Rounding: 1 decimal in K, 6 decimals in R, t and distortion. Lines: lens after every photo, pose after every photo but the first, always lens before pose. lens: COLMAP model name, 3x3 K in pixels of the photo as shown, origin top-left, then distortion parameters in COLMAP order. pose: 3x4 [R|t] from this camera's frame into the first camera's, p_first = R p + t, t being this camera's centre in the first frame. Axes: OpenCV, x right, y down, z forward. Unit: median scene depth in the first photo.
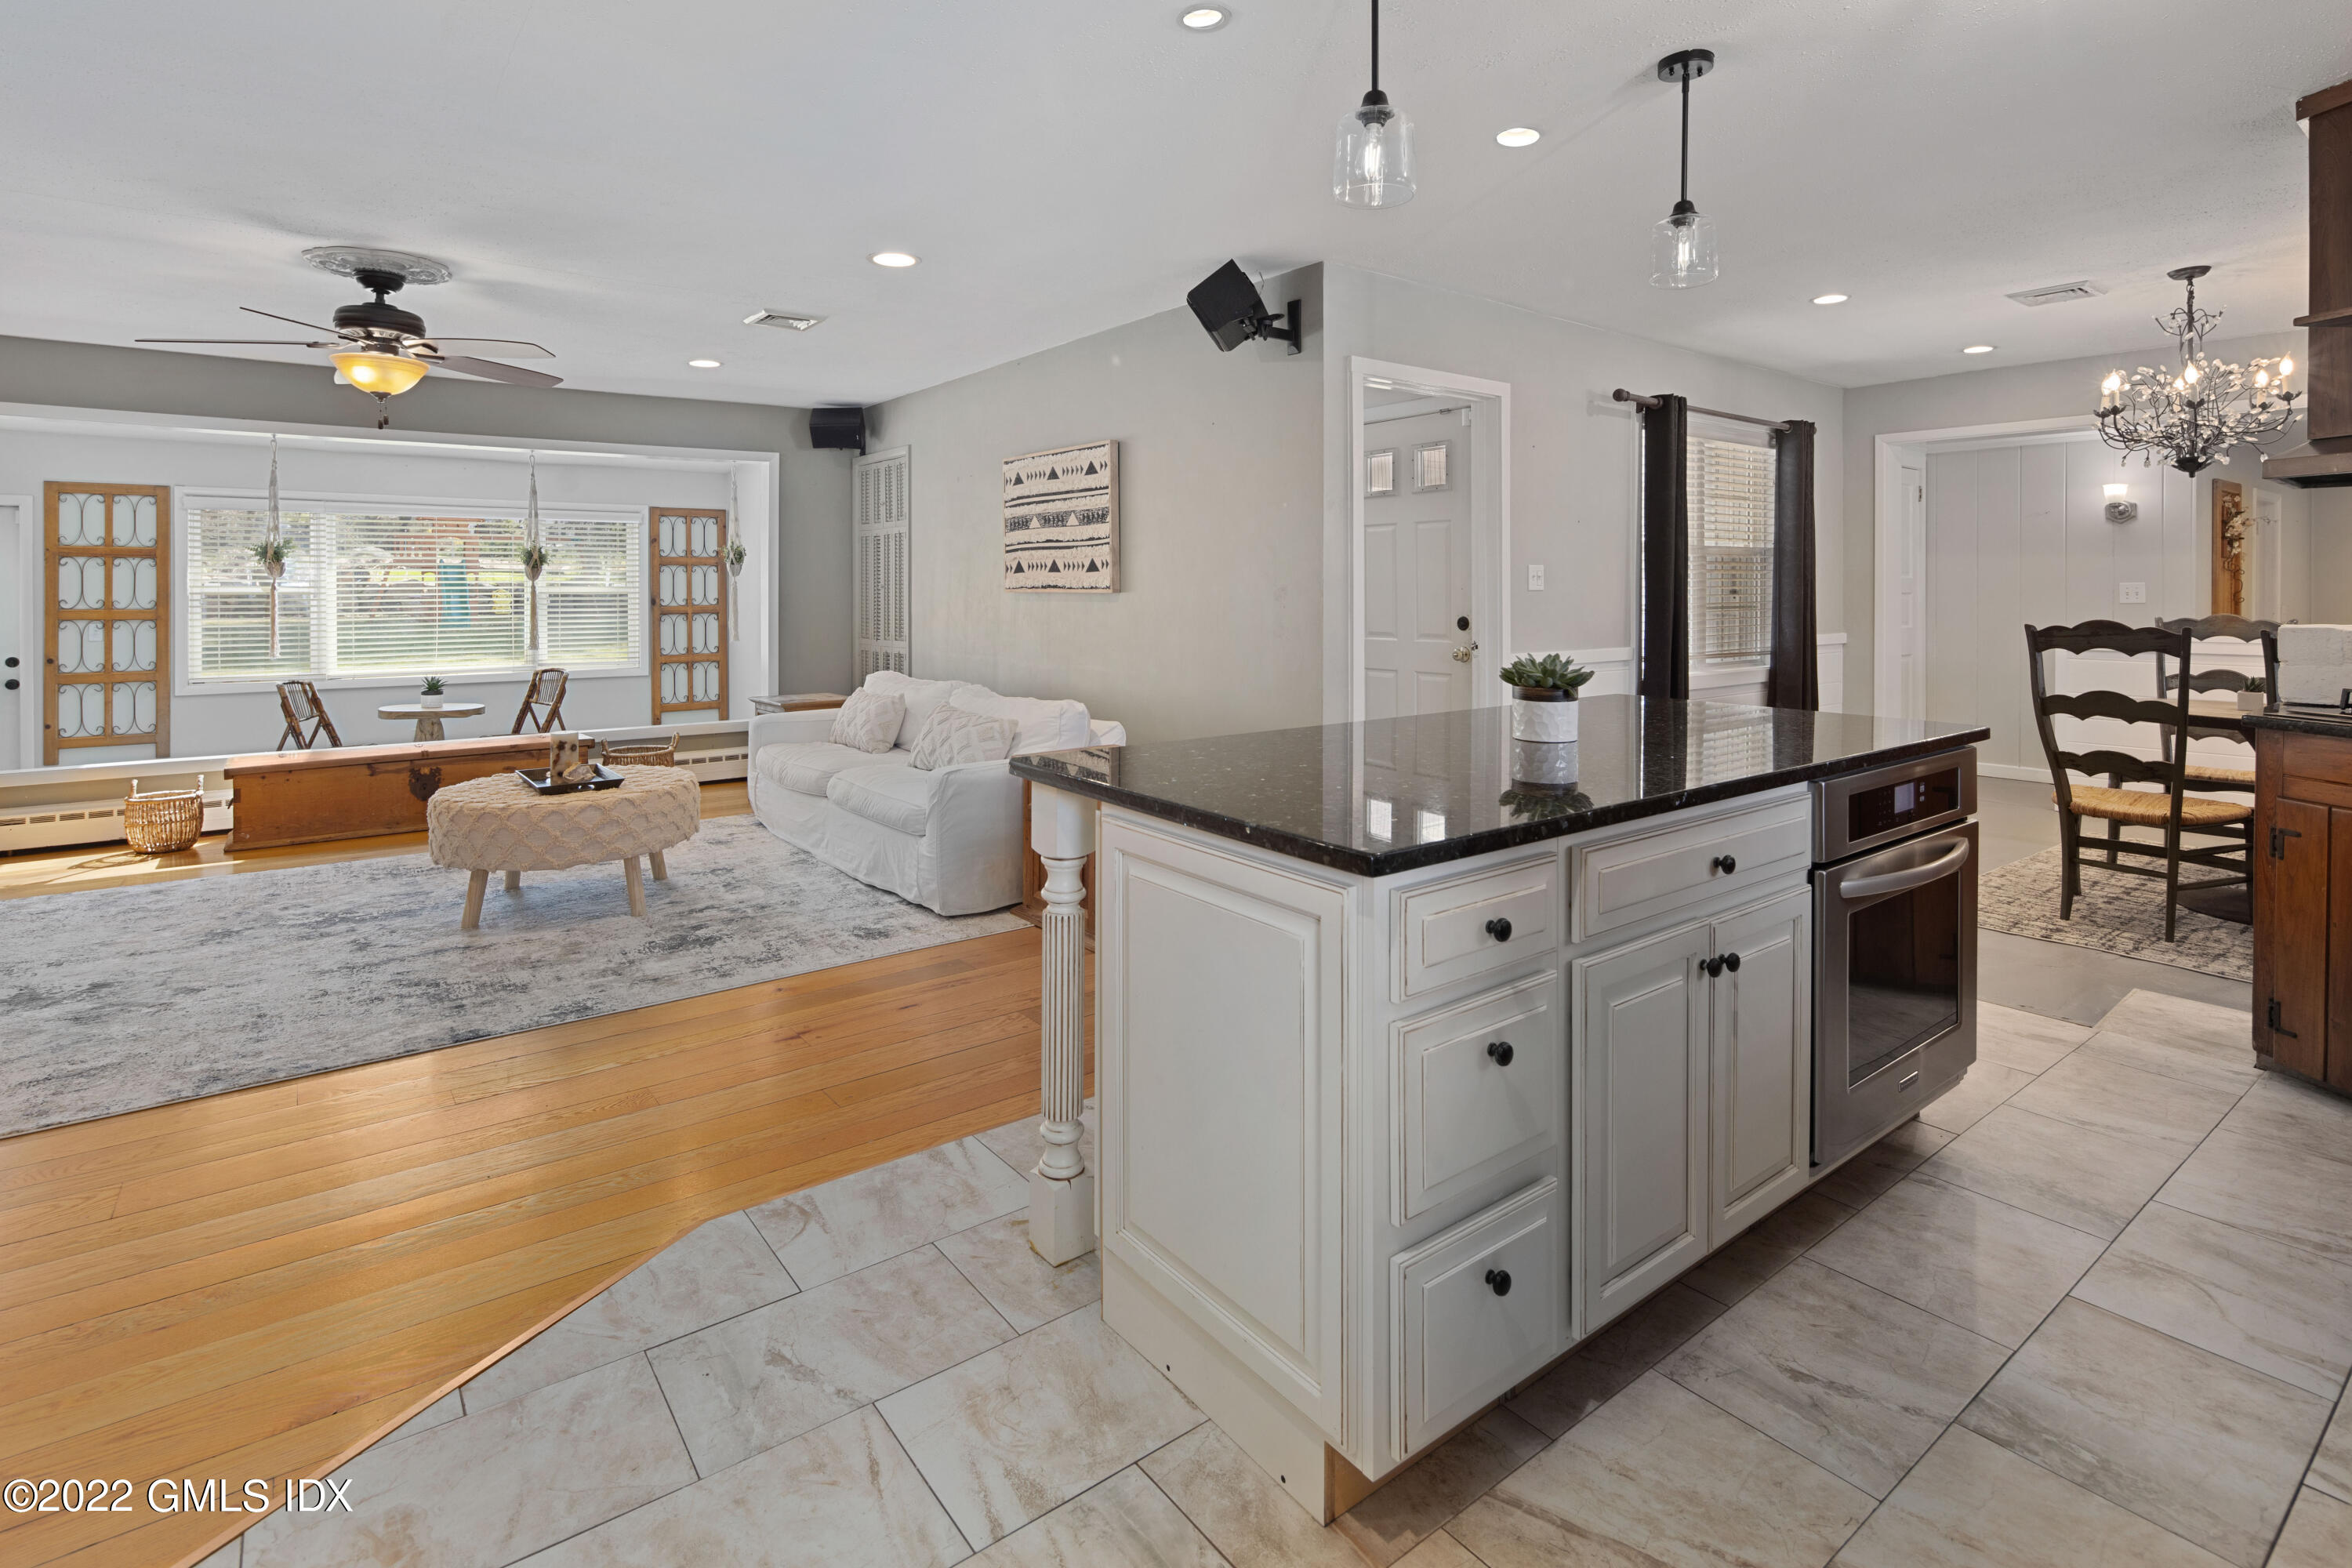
lens RADIAL K [[1140.7, 0, 1173.1], [0, 1140.7, 598.6], [0, 0, 1]] dist [0.003485, -0.004587]
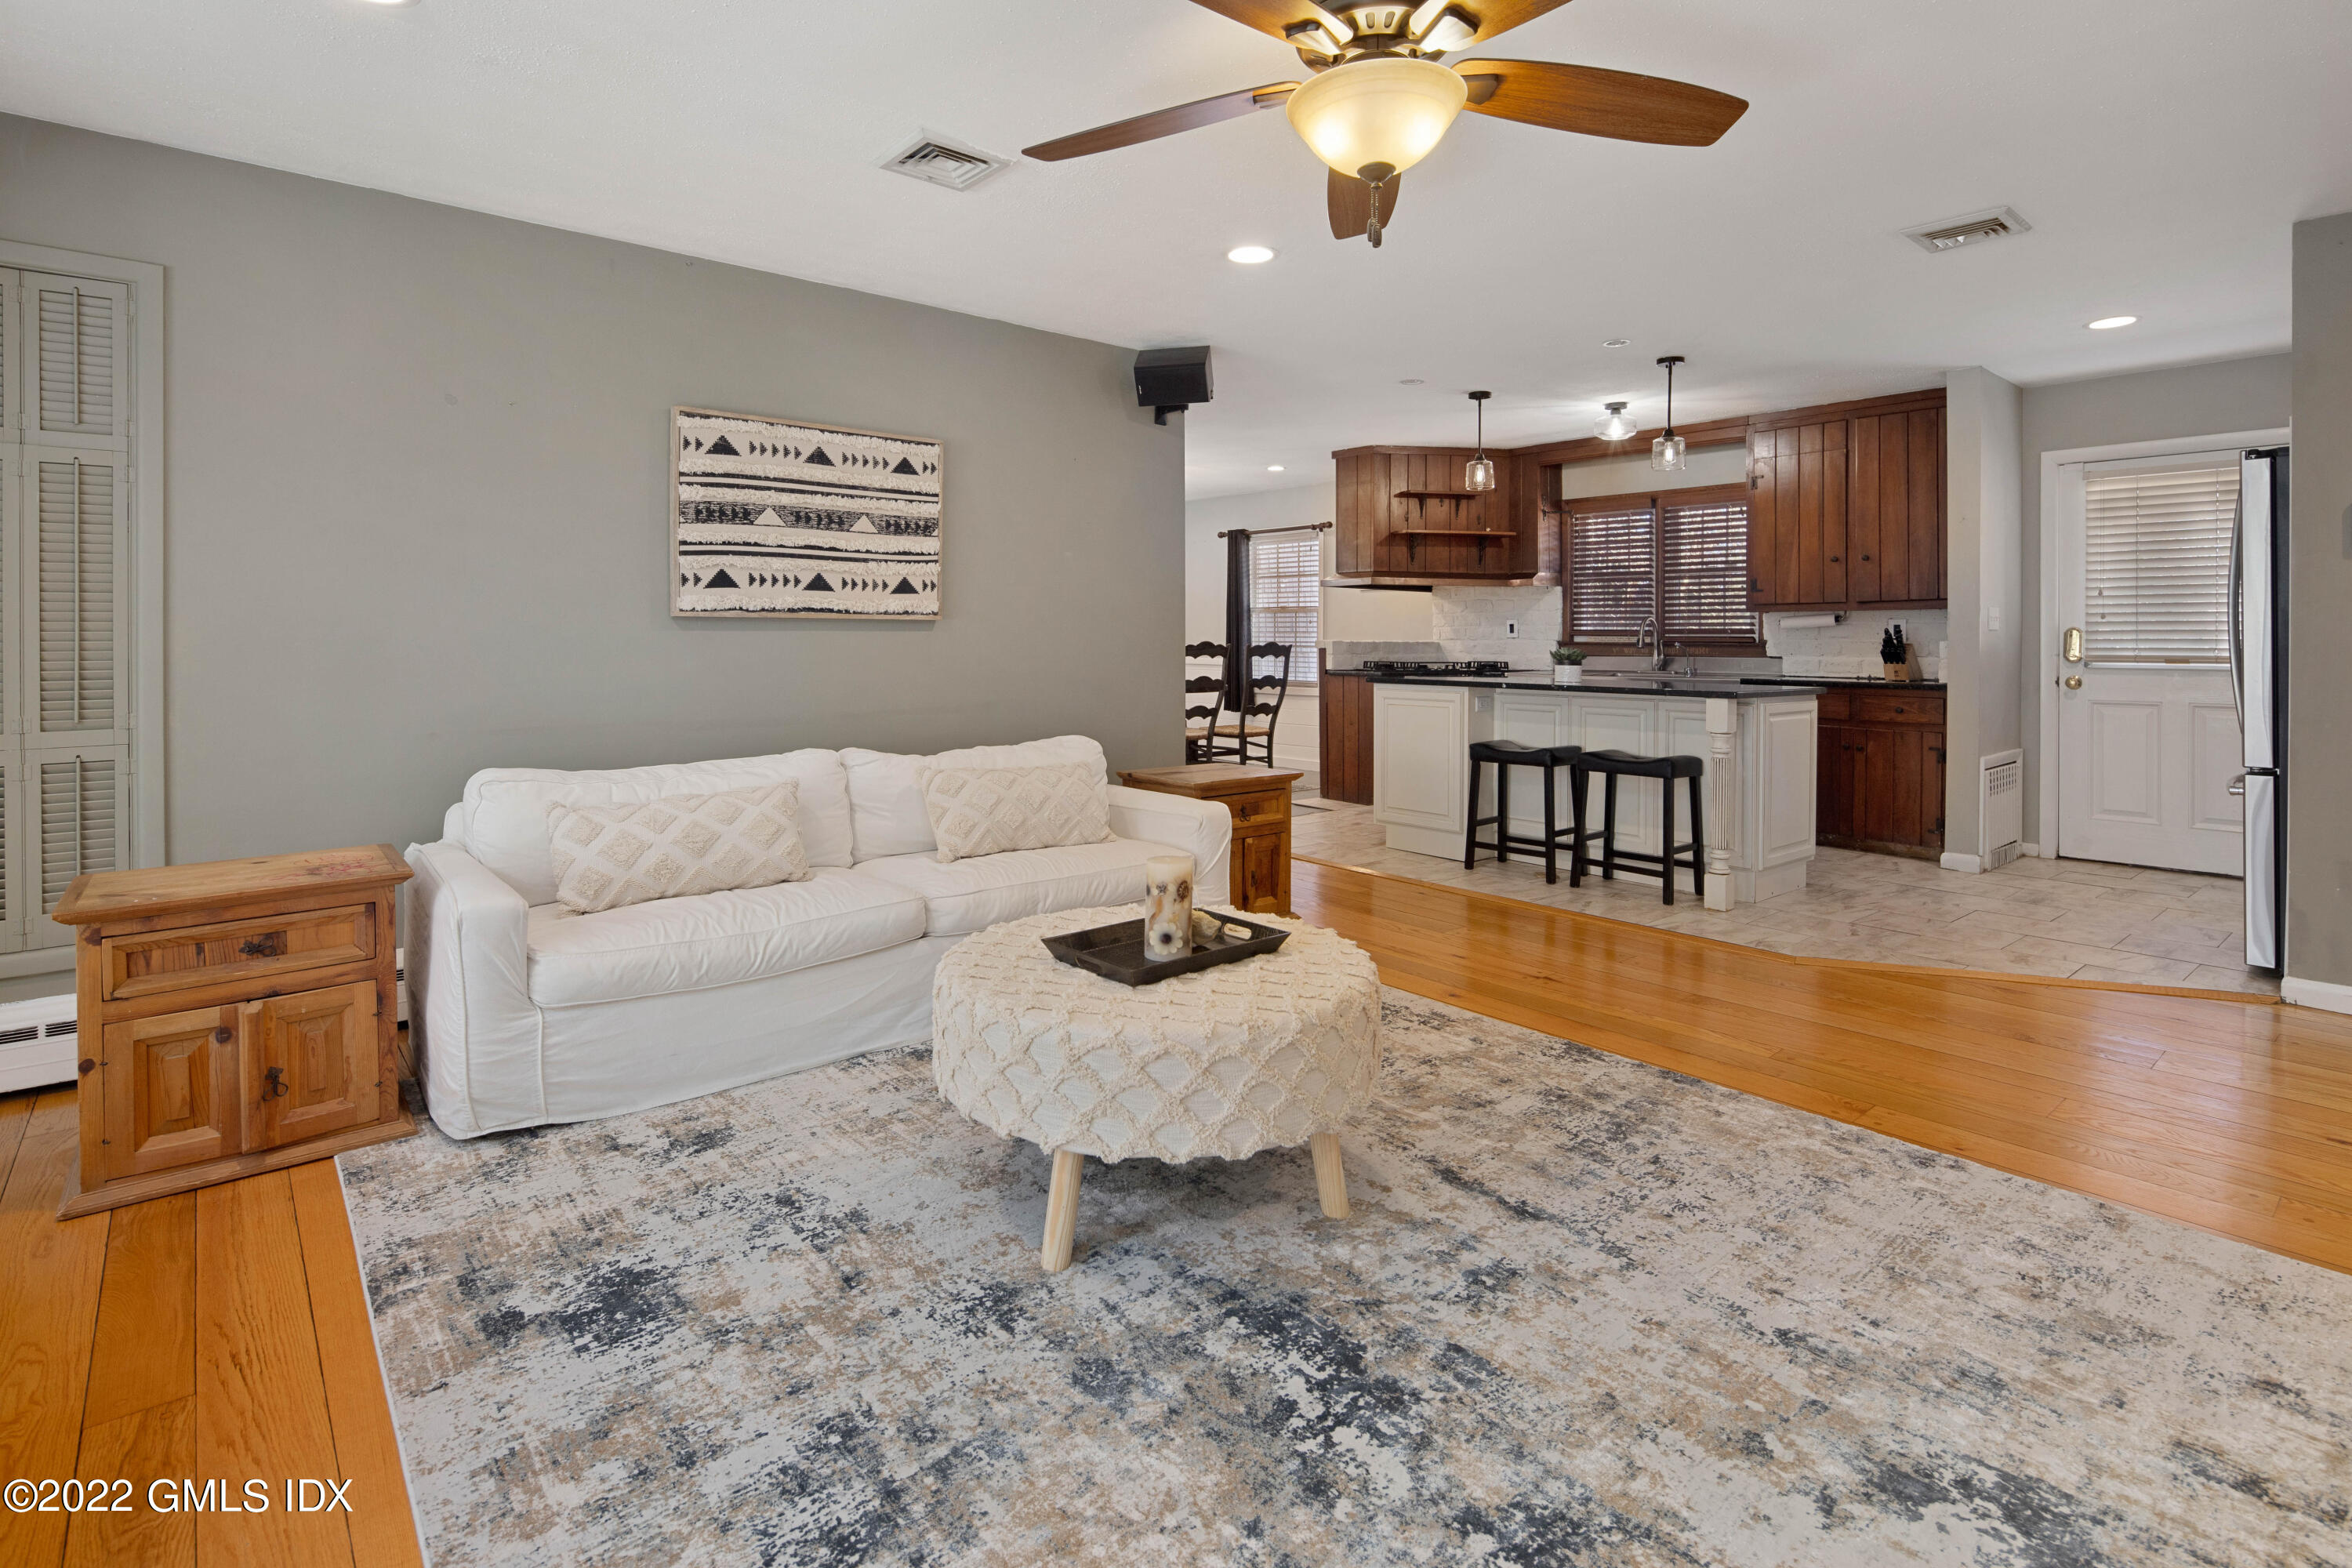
lens RADIAL K [[1140.7, 0, 1169.1], [0, 1140.7, 644.4], [0, 0, 1]] dist [0.003485, -0.004587]
pose [[-0.046612, -0.004413, 0.998903, -1.034415], [0.007663, 0.999959, 0.004775, 0.012093], [-0.998884, 0.007878, -0.046576, 0.984498]]
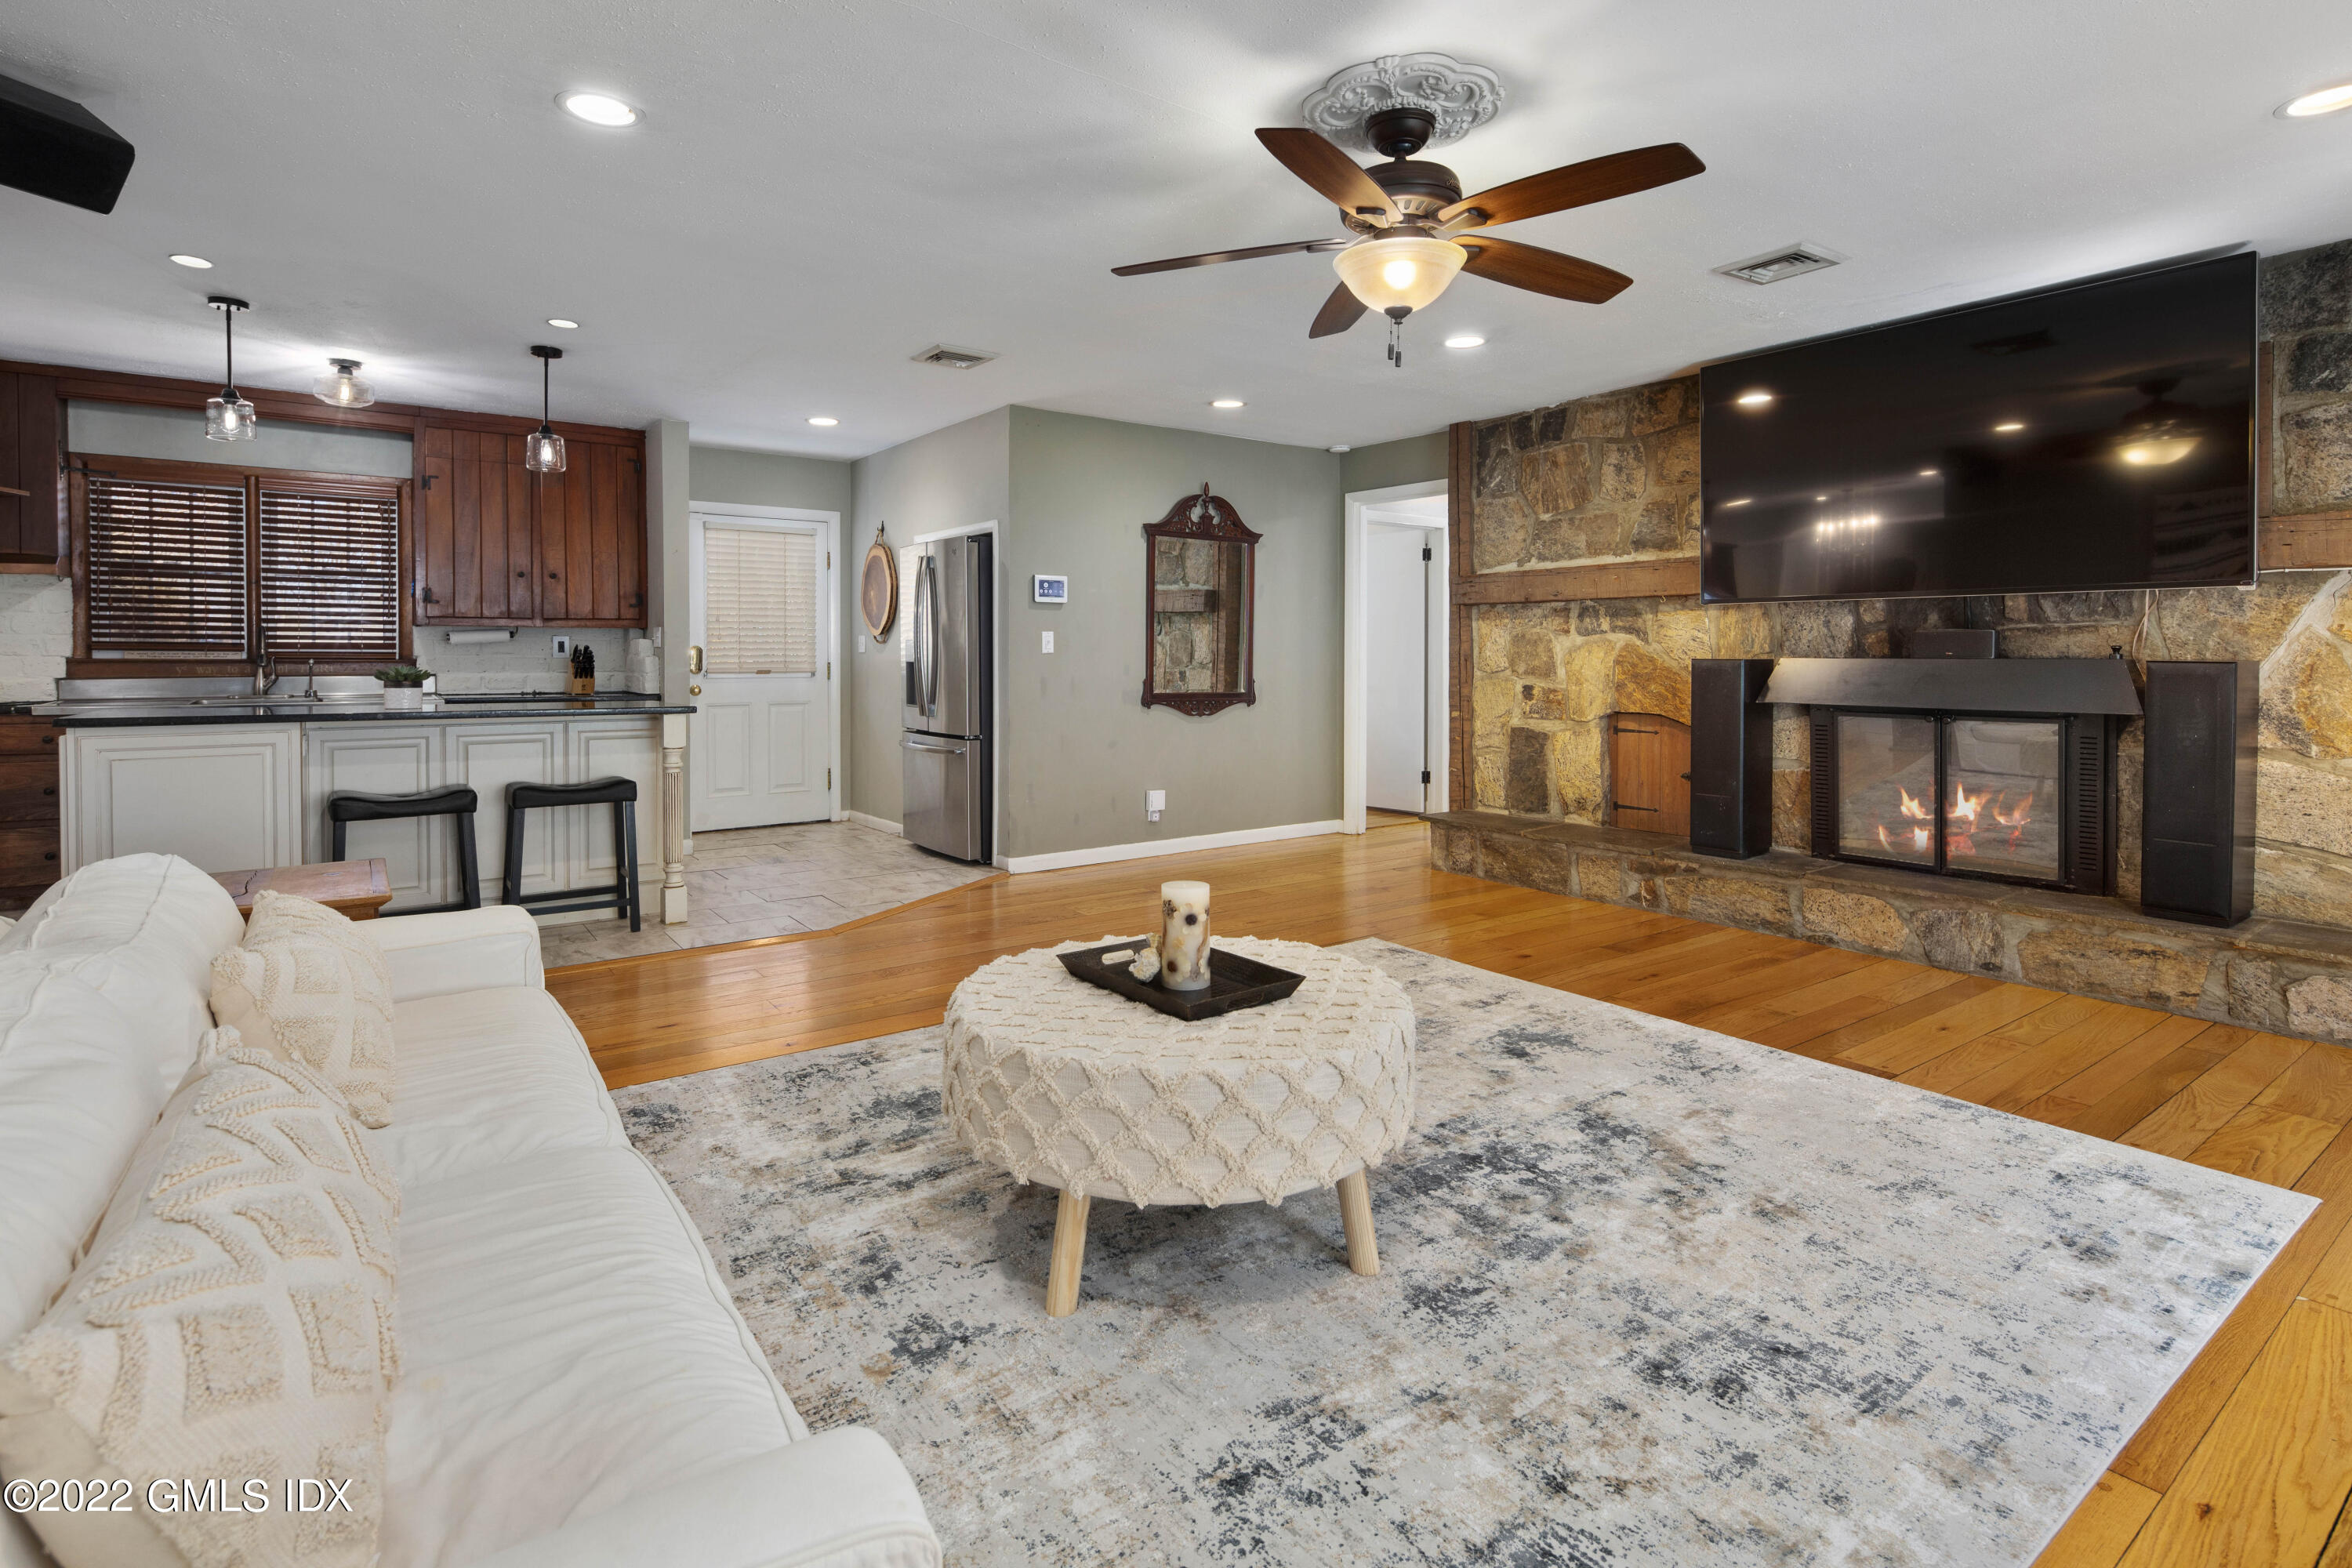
lens RADIAL K [[1140.7, 0, 1176.5], [0, 1140.7, 672.0], [0, 0, 1]] dist [0.003485, -0.004587]
pose [[-0.999720, 0.000105, 0.023659, -0.521378], [0.000641, 0.999743, 0.022657, 0.008245], [-0.023651, 0.022666, -0.999463, 1.461958]]
